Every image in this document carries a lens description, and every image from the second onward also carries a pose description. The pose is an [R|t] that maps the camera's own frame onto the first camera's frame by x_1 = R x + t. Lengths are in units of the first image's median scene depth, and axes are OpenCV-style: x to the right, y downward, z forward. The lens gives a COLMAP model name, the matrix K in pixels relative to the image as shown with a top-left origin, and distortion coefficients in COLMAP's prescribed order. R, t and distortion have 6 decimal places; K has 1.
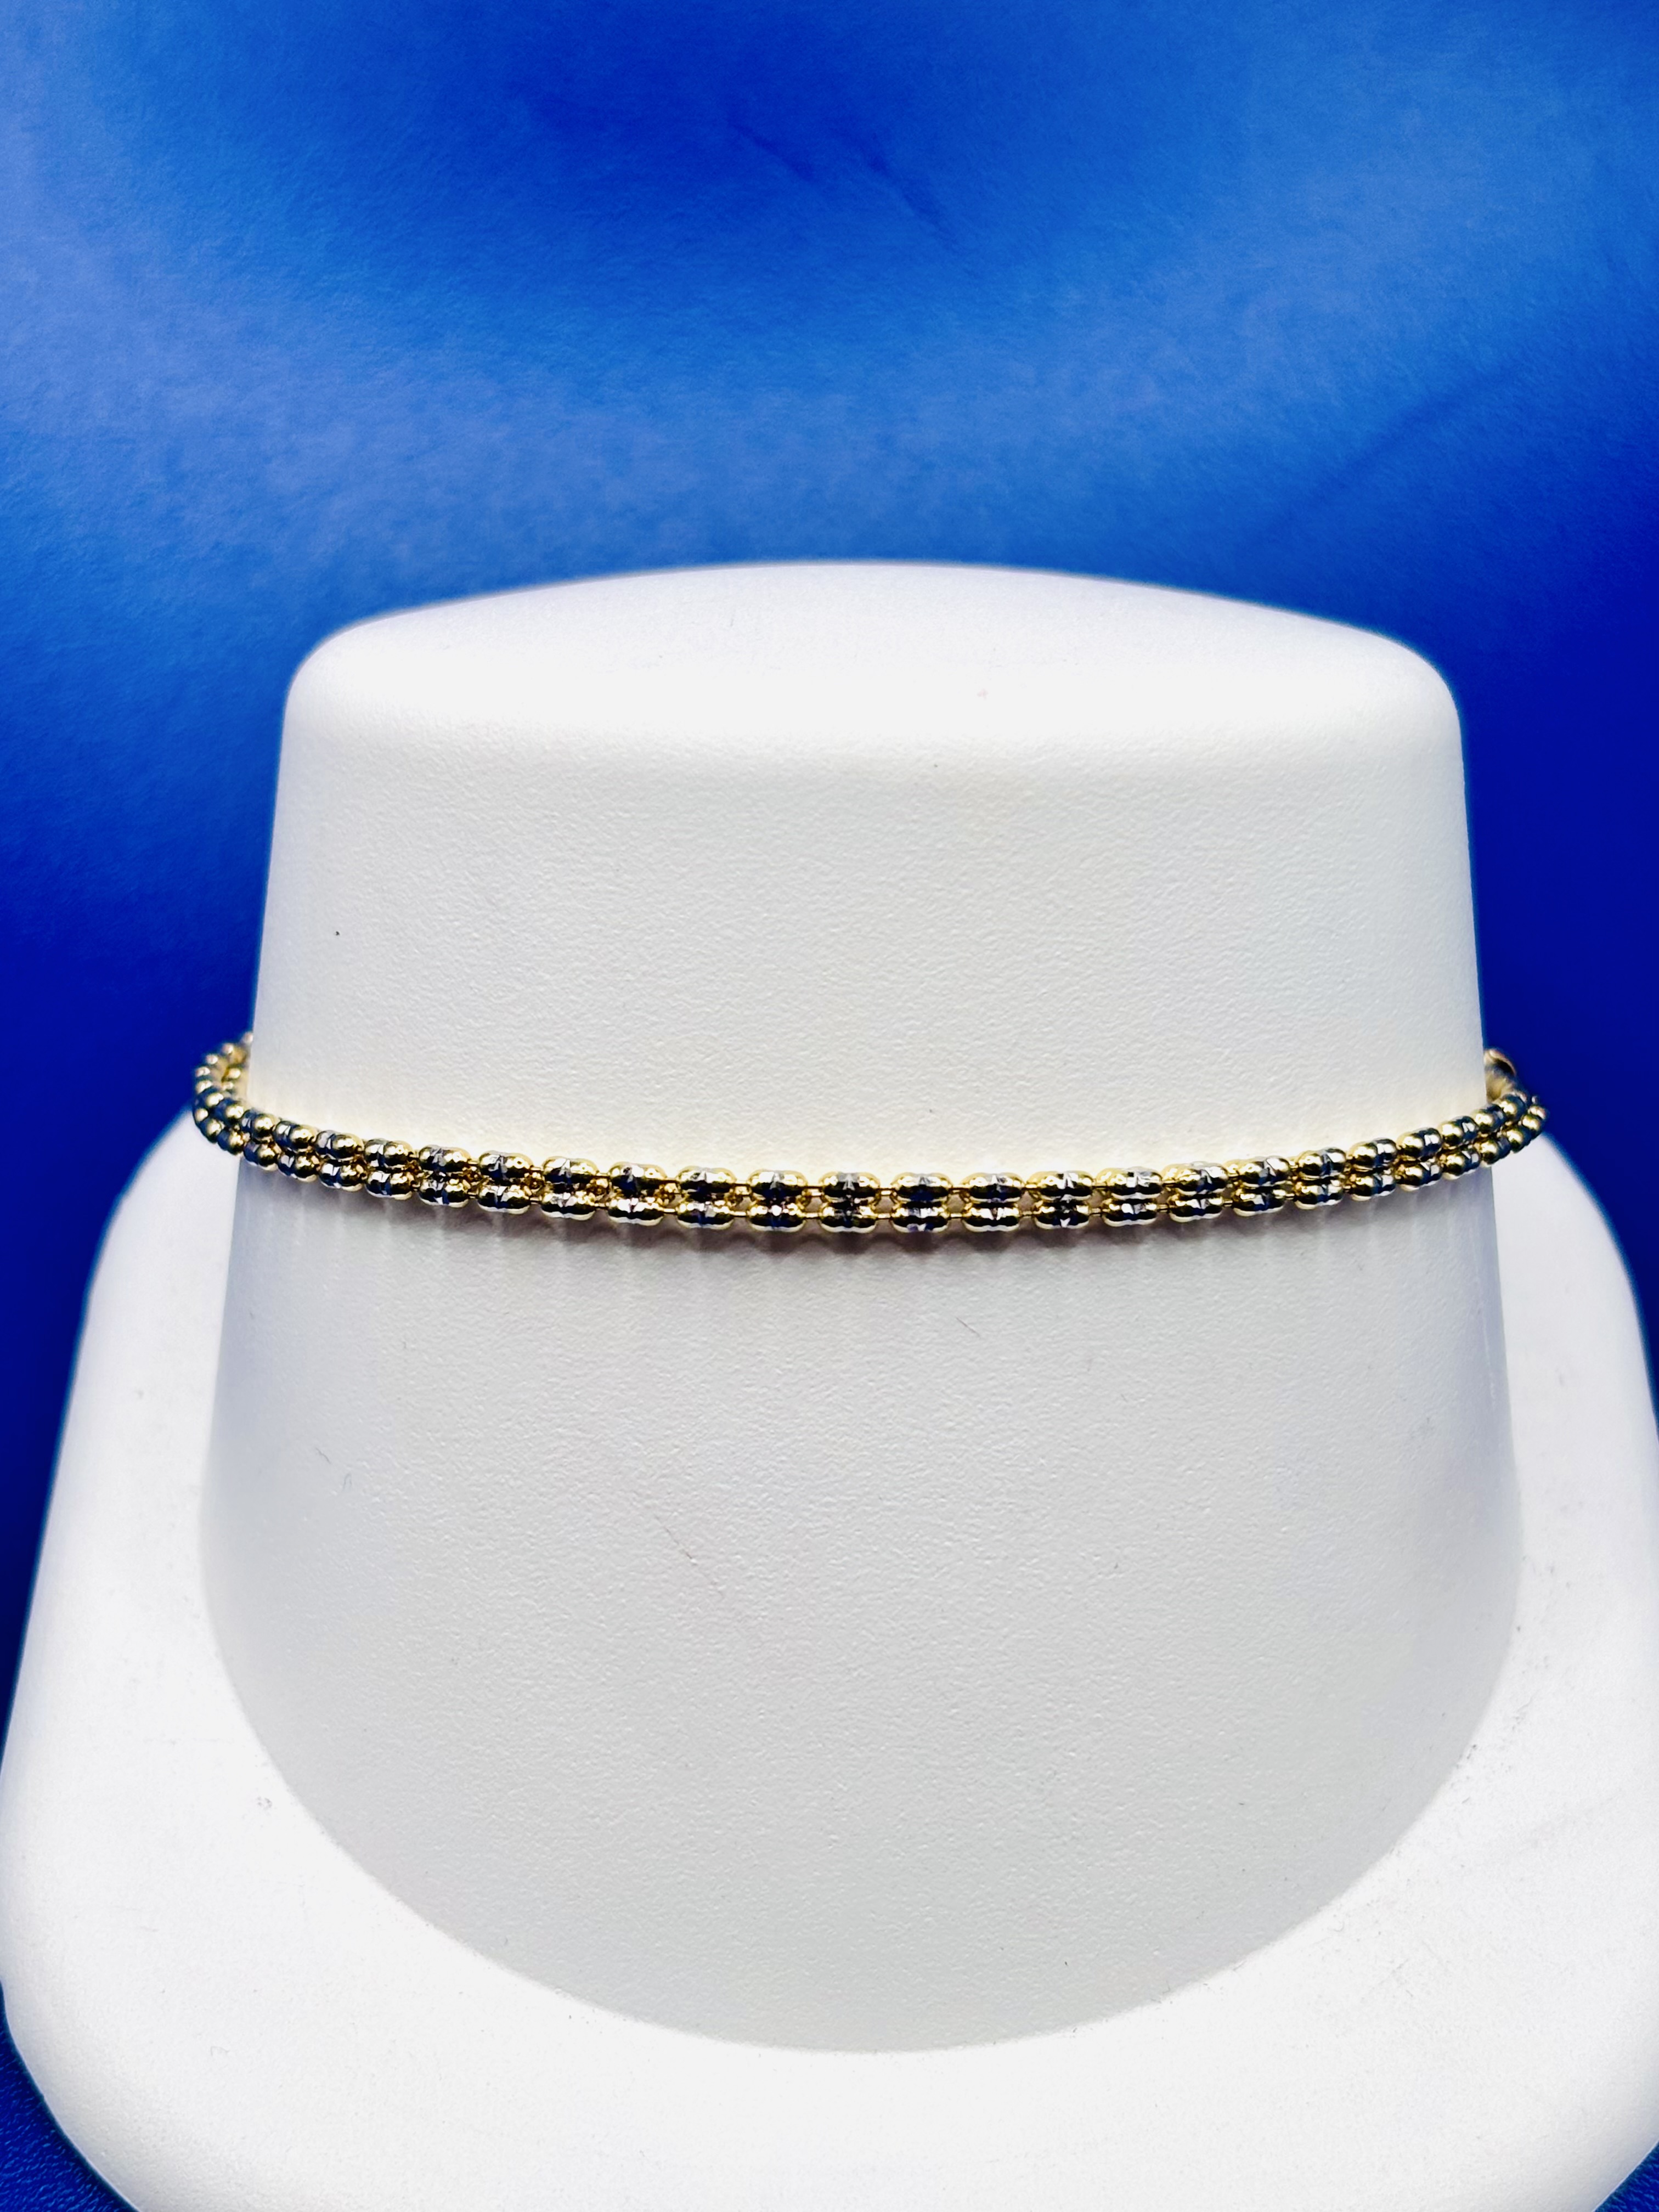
lens RADIAL K [[3914.8, 0, 814.6], [0, 3914.8, 1121.0], [0, 0, 1]] dist [0.157194, 0.000000]
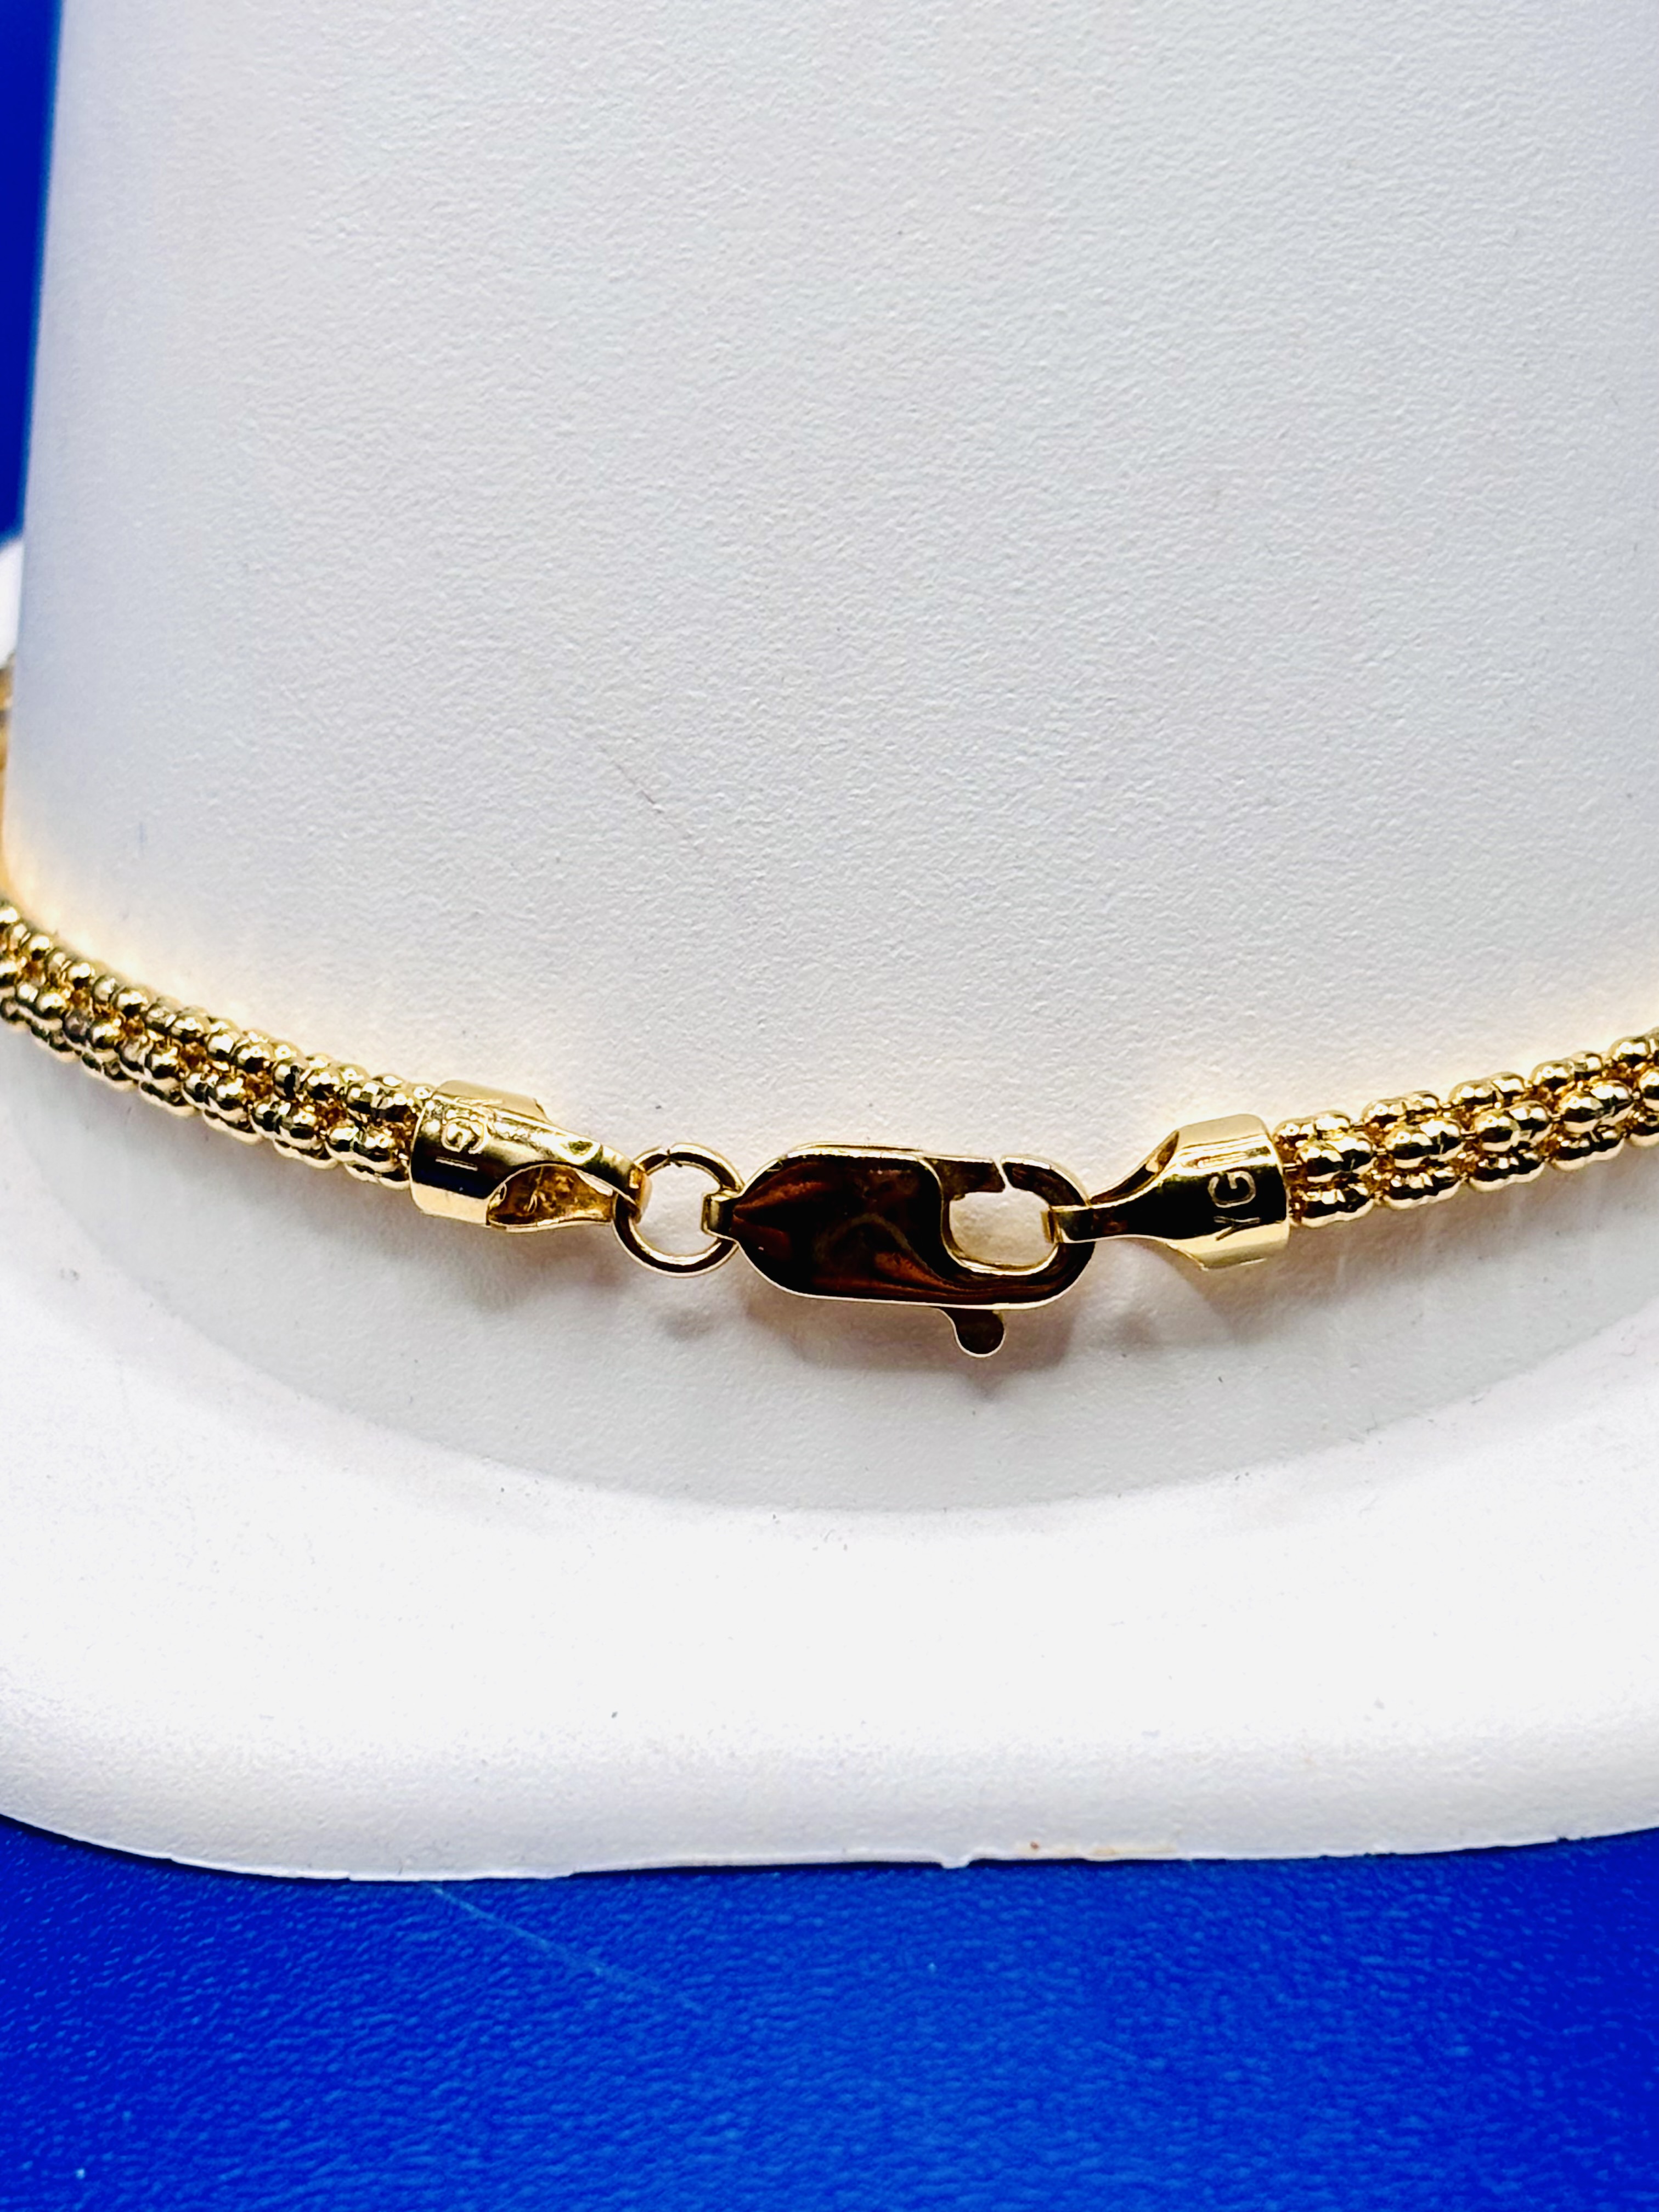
lens RADIAL K [[5729.2, 0, 835.0], [0, 5729.2, 1111.2], [0, 0, 1]] dist [0.202535, 0.000000]
pose [[0.997838, -0.039298, -0.052685, 0.052045], [0.030689, 0.987396, -0.155267, 0.324578], [0.058122, 0.153314, 0.986467, 0.008557]]
